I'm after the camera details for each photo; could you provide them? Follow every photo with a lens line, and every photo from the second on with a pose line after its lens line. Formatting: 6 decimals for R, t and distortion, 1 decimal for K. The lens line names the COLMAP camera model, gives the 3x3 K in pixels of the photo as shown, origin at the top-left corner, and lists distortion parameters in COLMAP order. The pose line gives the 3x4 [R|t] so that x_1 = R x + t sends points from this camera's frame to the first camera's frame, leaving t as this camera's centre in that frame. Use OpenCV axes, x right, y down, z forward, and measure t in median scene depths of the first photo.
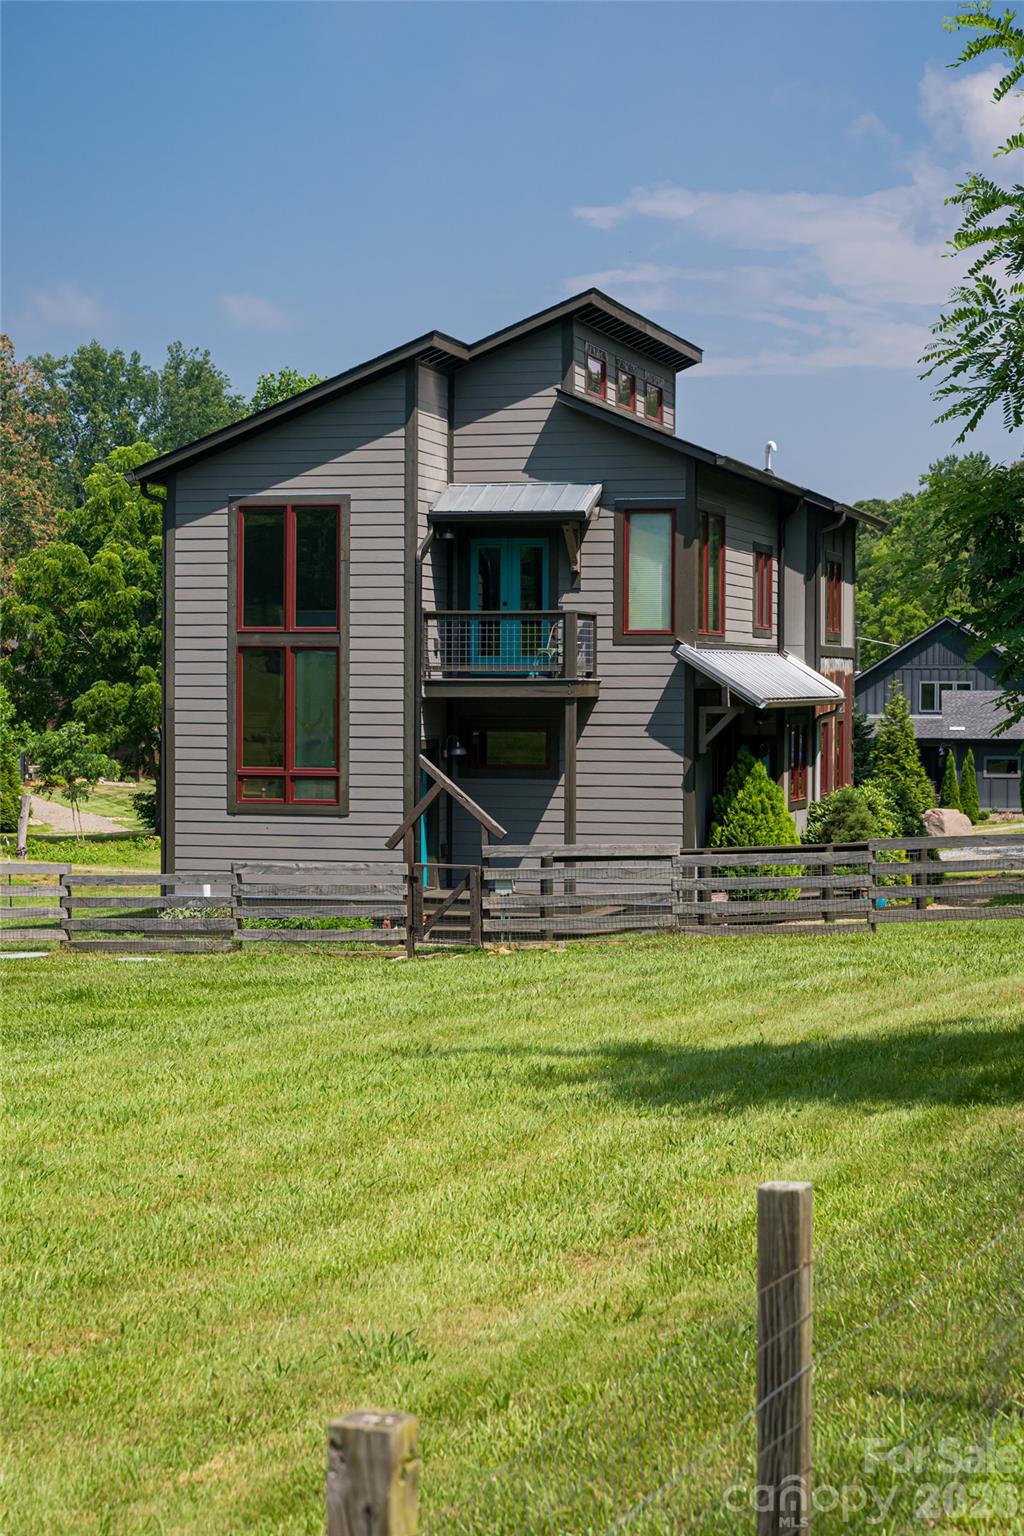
lens RADIAL K [[2912.2, 0, 511.3], [0, 2912.2, 774.1], [0, 0, 1]] dist [-0.015029, 0.000000]
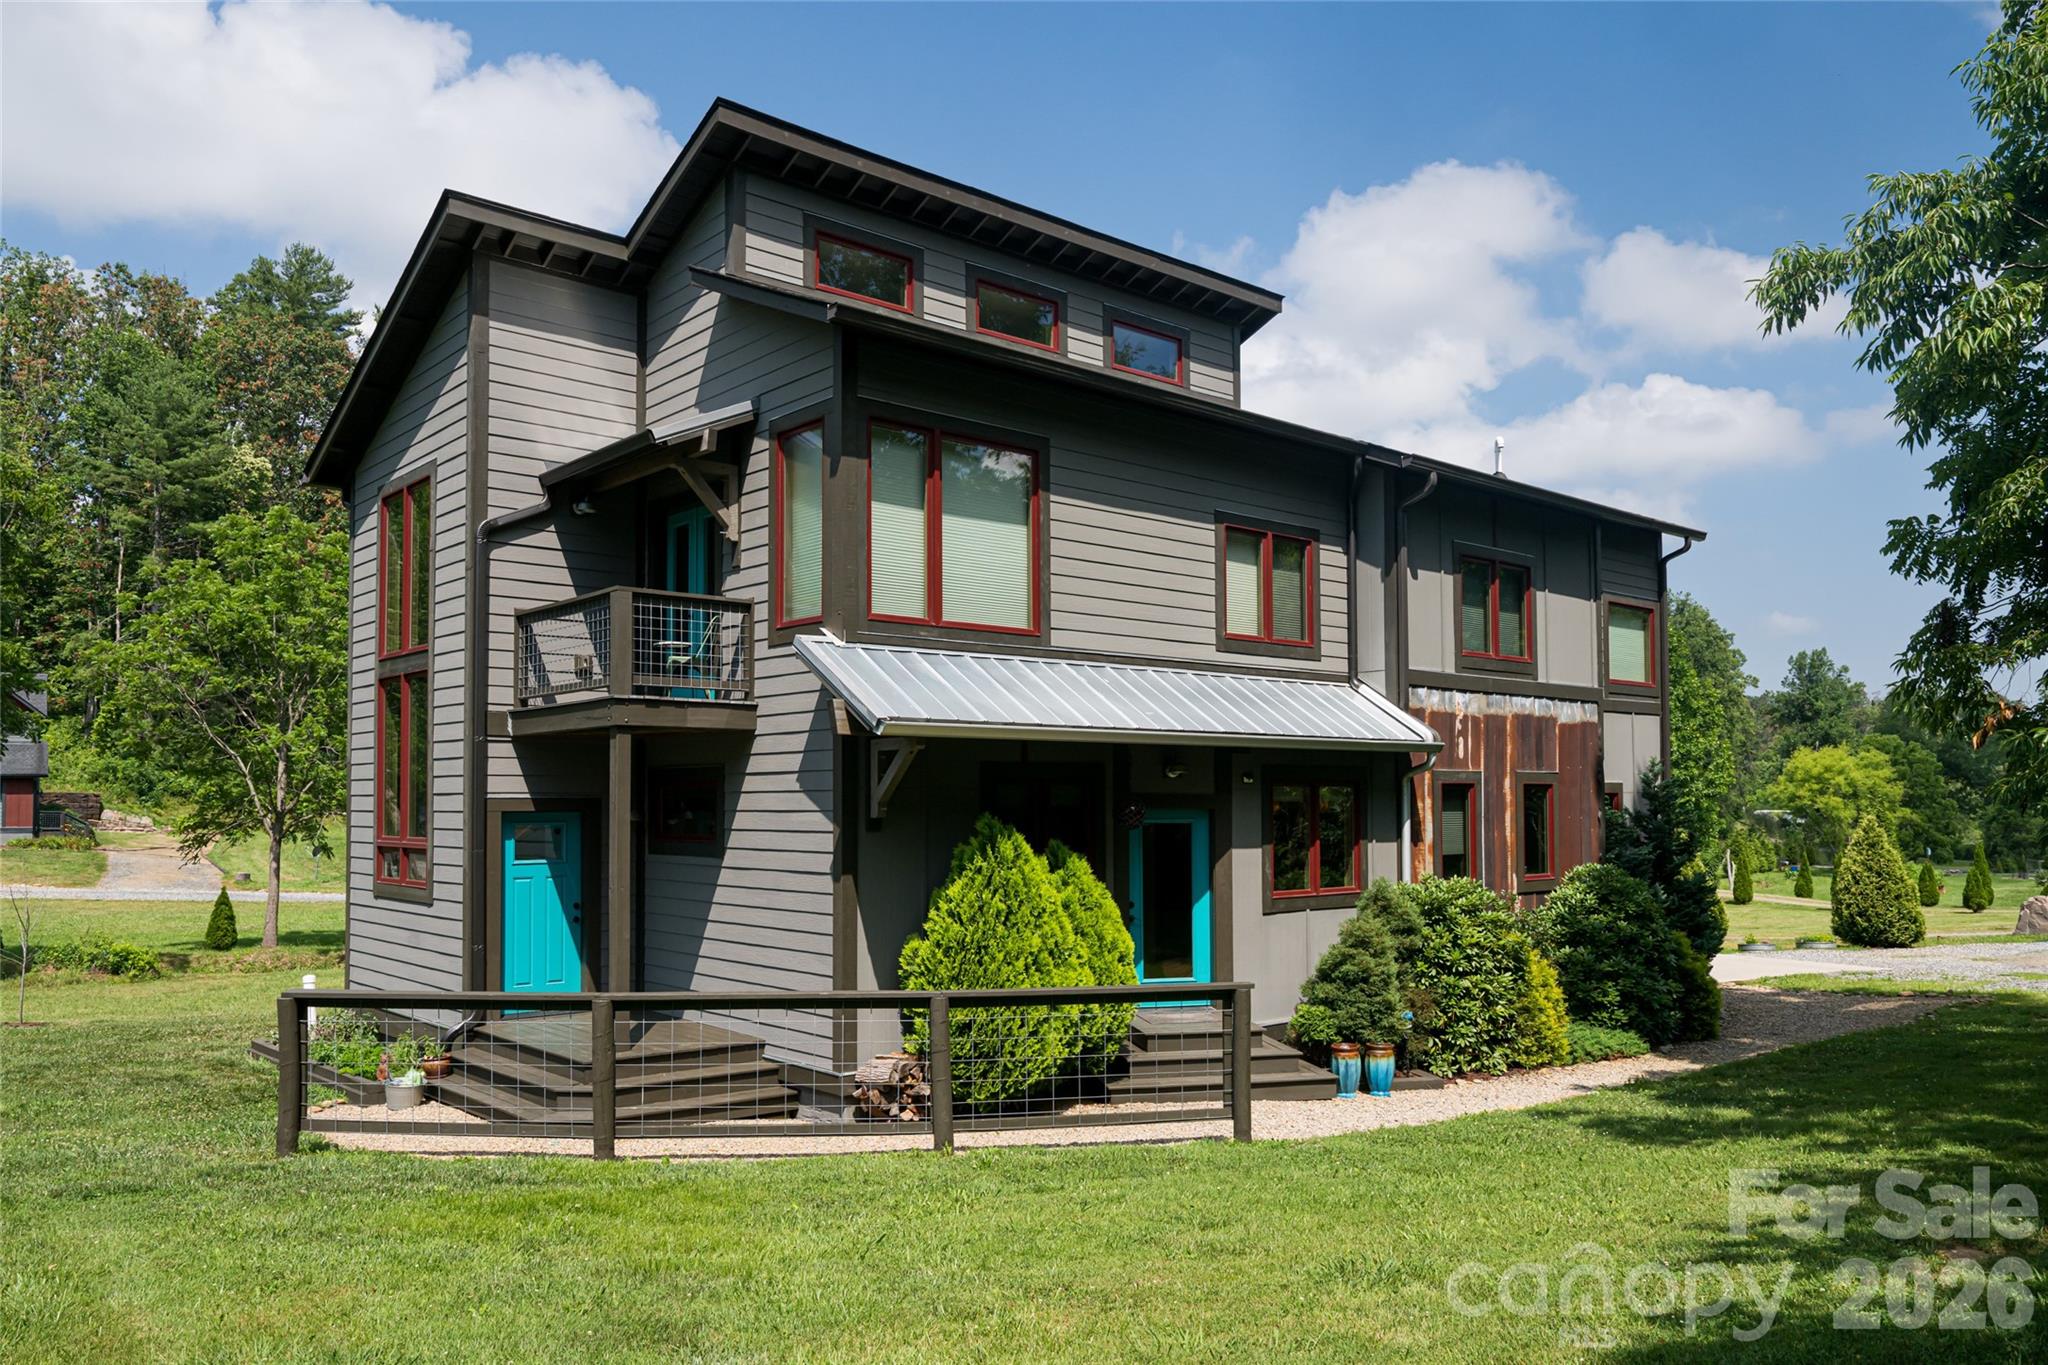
lens RADIAL K [[1465.5, 0, 997.3], [0, 1465.5, 755.9], [0, 0, 1]] dist [-0.001275, -0.003011]
pose [[0.824143, -0.025124, -0.565824, 0.256576], [-0.011259, 0.998091, -0.060717, -0.001808], [0.566269, 0.056410, 0.822288, 0.765770]]
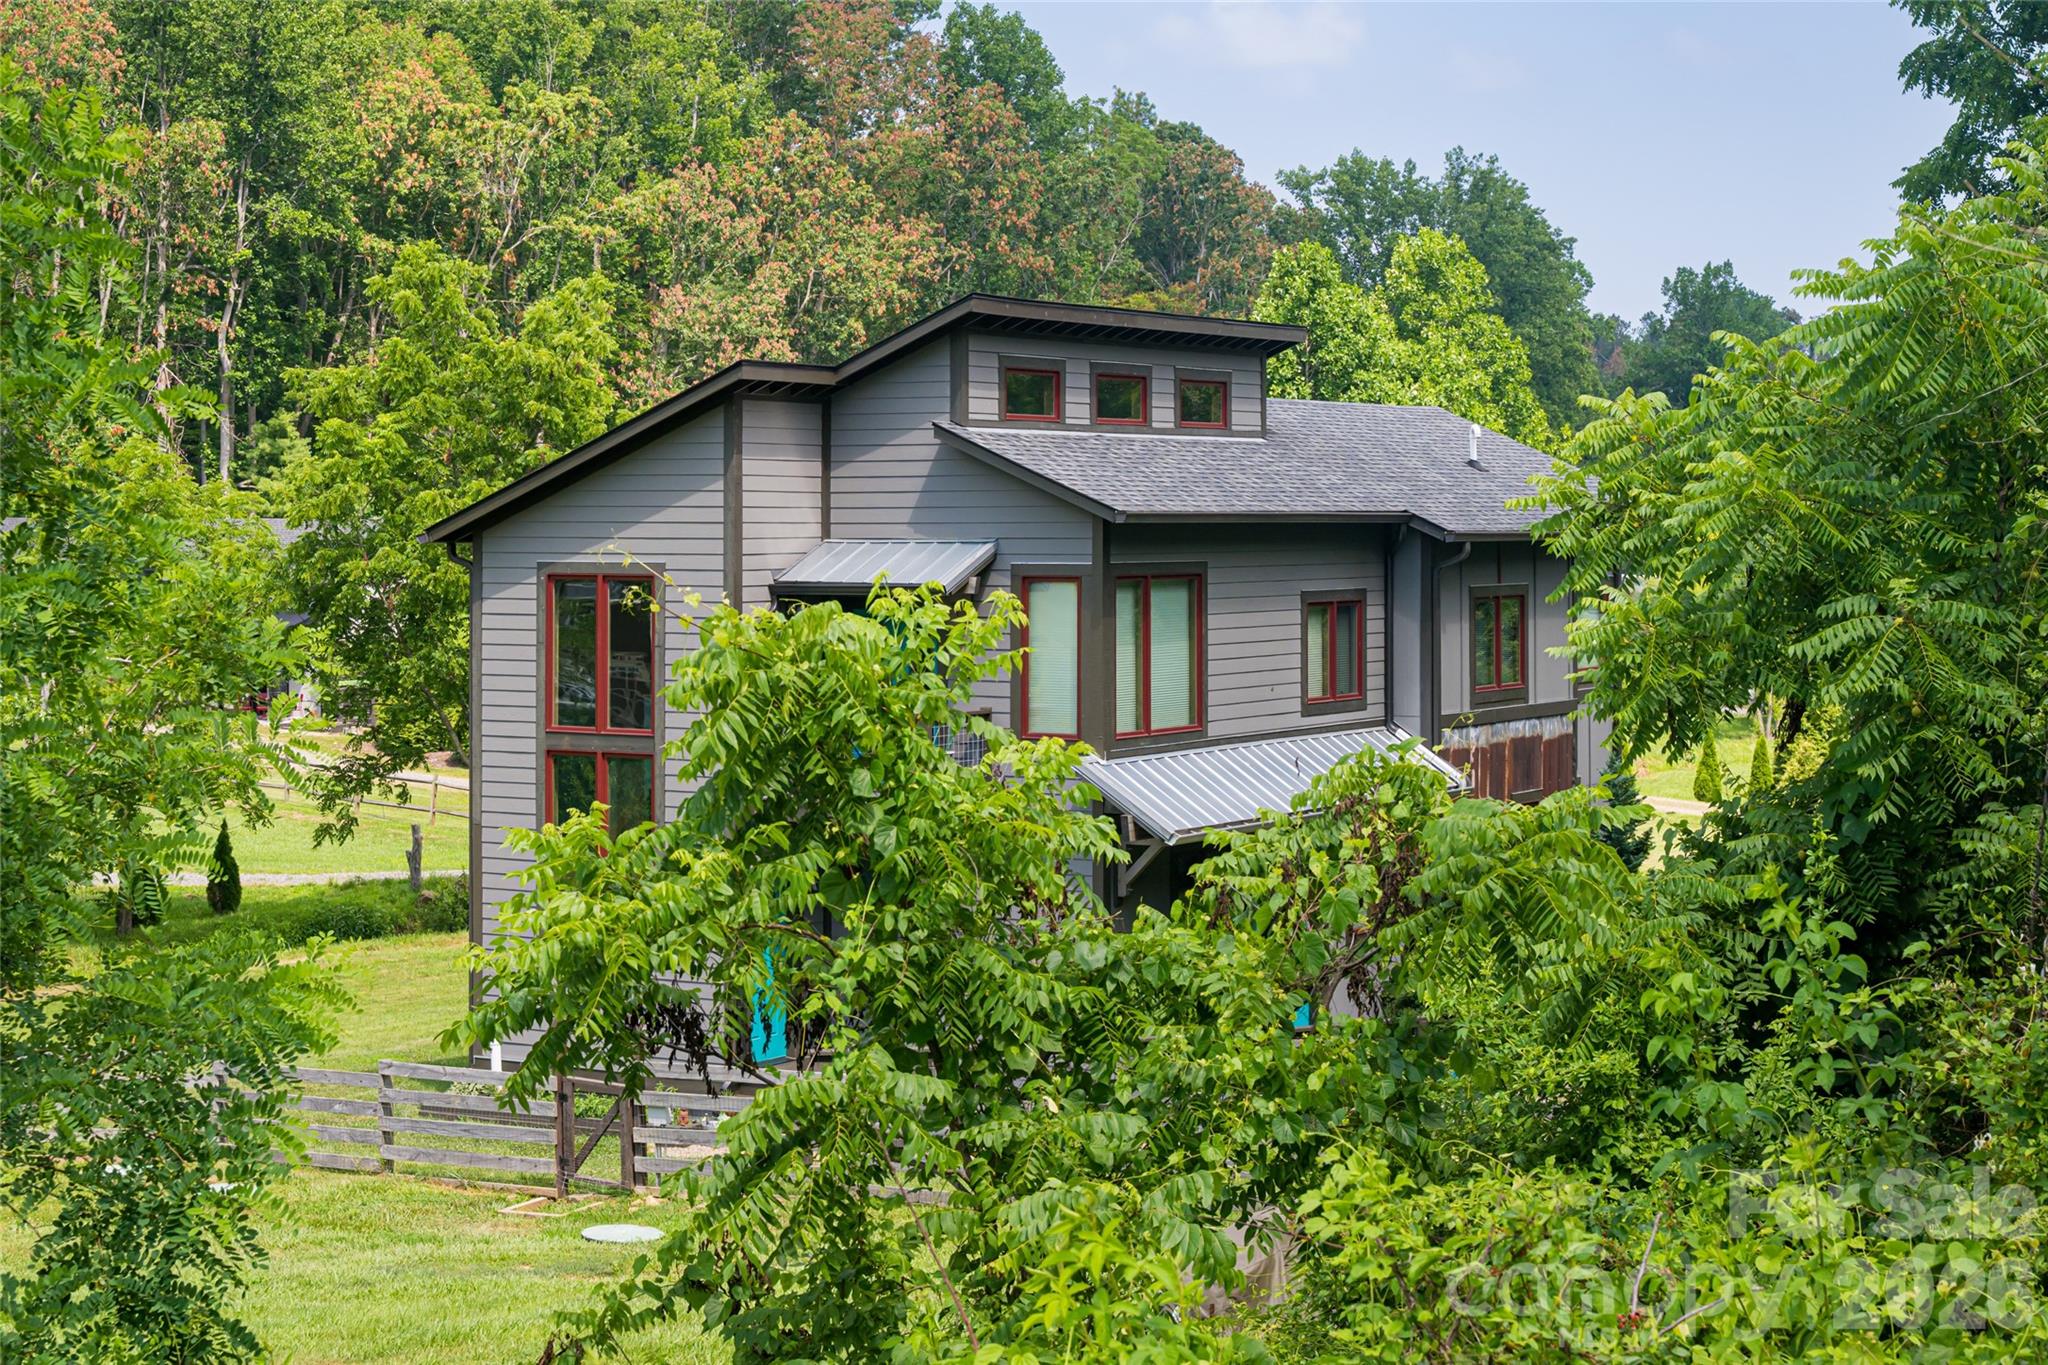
lens RADIAL K [[3472.6, 0, 1021.7], [0, 3472.6, 670.7], [0, 0, 1]] dist [0.058361, 0.000000]
pose [[0.960039, 0.008383, -0.279739, 0.294141], [-0.005208, 0.999913, 0.012089, -0.076886], [0.279816, -0.010149, 0.960000, 0.119954]]
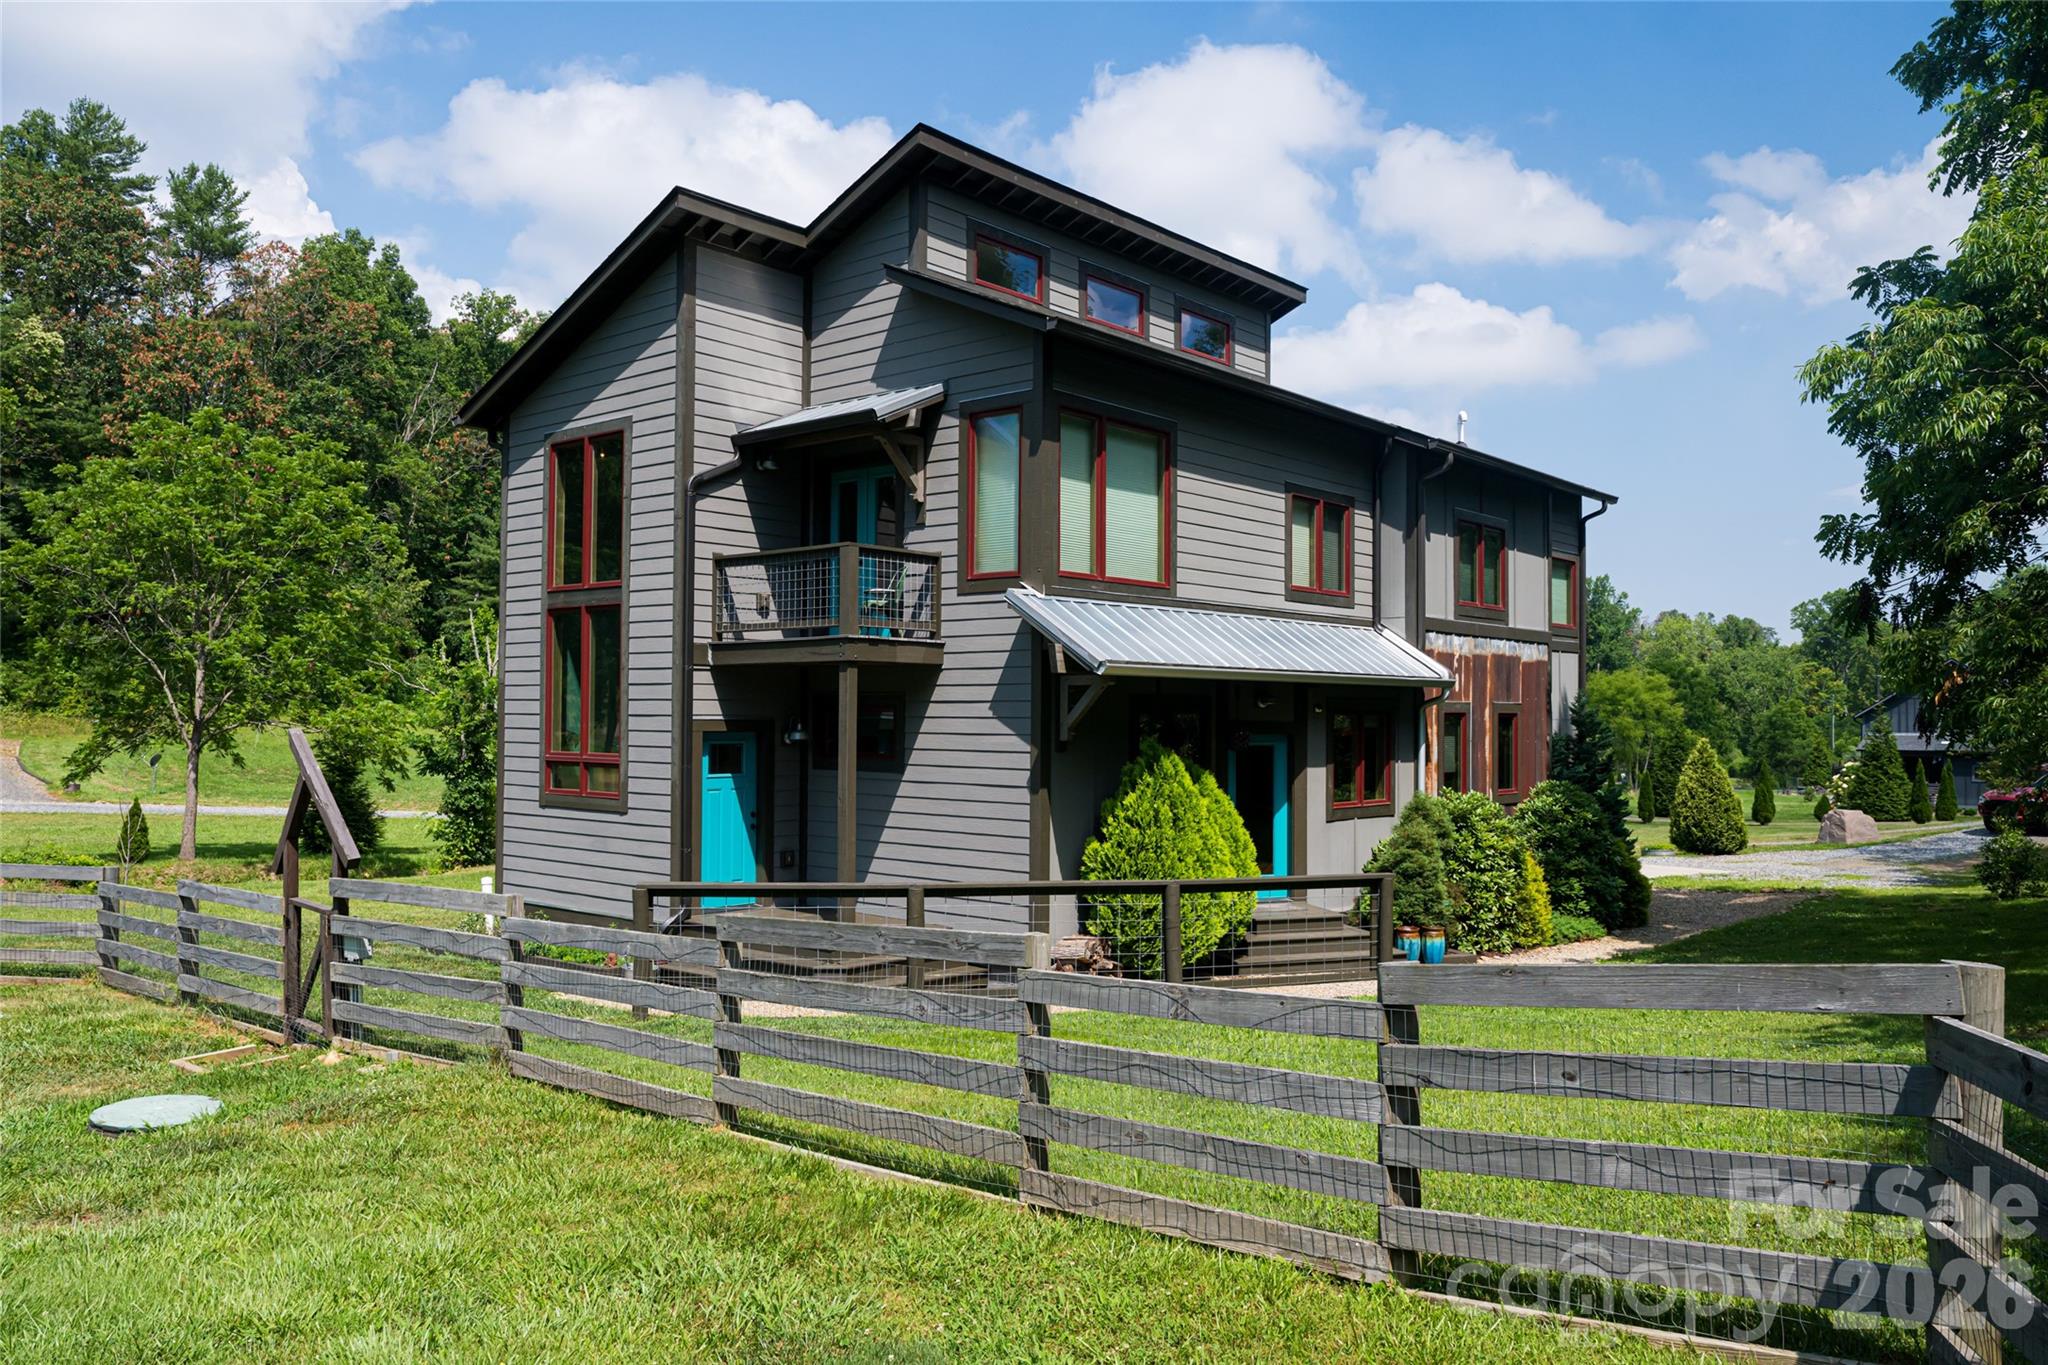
lens RADIAL K [[1516.6, 0, 1013.7], [0, 1516.6, 686.9], [0, 0, 1]] dist [-0.009274, -0.001328]
pose [[0.898828, -0.005762, -0.438264, 0.218934], [-0.017415, 0.998655, -0.048846, -0.001876], [0.437955, 0.051536, 0.897518, 0.656399]]
